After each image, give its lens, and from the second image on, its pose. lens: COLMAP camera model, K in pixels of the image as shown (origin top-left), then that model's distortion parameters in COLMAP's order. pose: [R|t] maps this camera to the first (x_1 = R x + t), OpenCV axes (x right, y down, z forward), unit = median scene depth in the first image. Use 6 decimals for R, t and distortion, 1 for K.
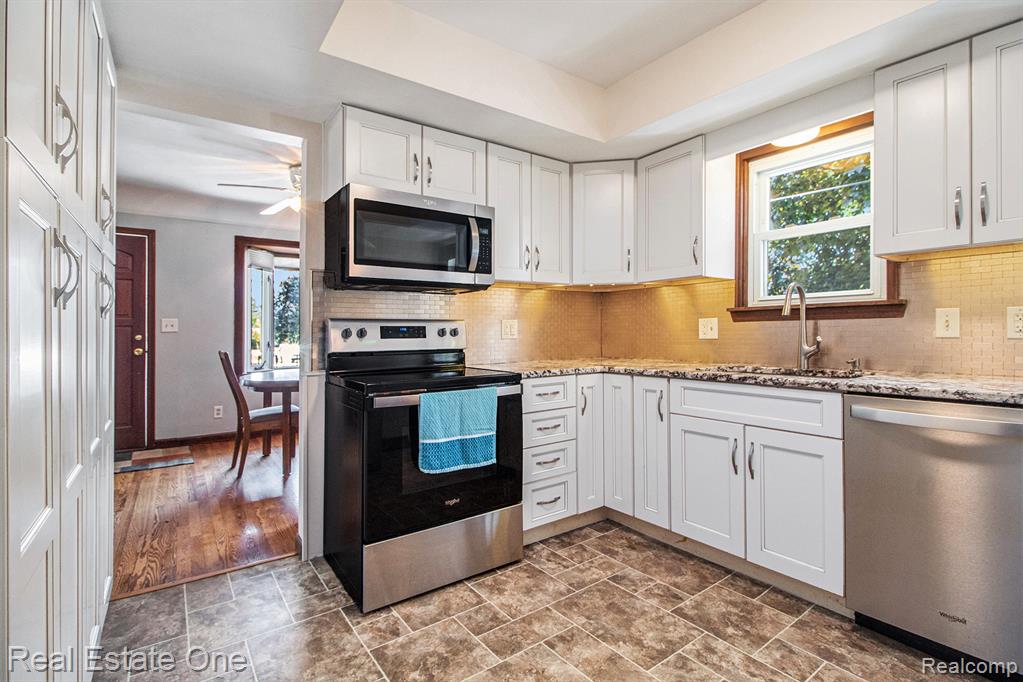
lens RADIAL K [[482.2, 0, 527.6], [0, 482.2, 334.4], [0, 0, 1]] dist [-0.008093, -0.003569]
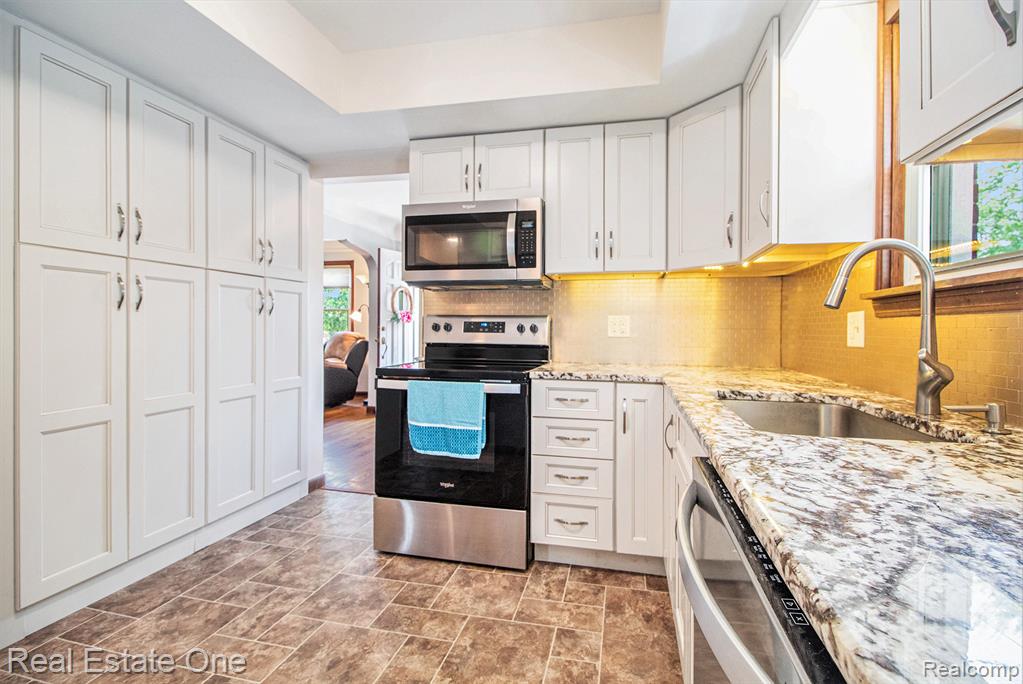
lens RADIAL K [[482.2, 0, 518.3], [0, 482.2, 333.9], [0, 0, 1]] dist [-0.008093, -0.003569]
pose [[0.649163, 0.025021, -0.760238, 0.674457], [-0.019816, 0.999676, 0.015980, -0.009241], [0.760392, 0.004691, 0.649448, 0.373714]]
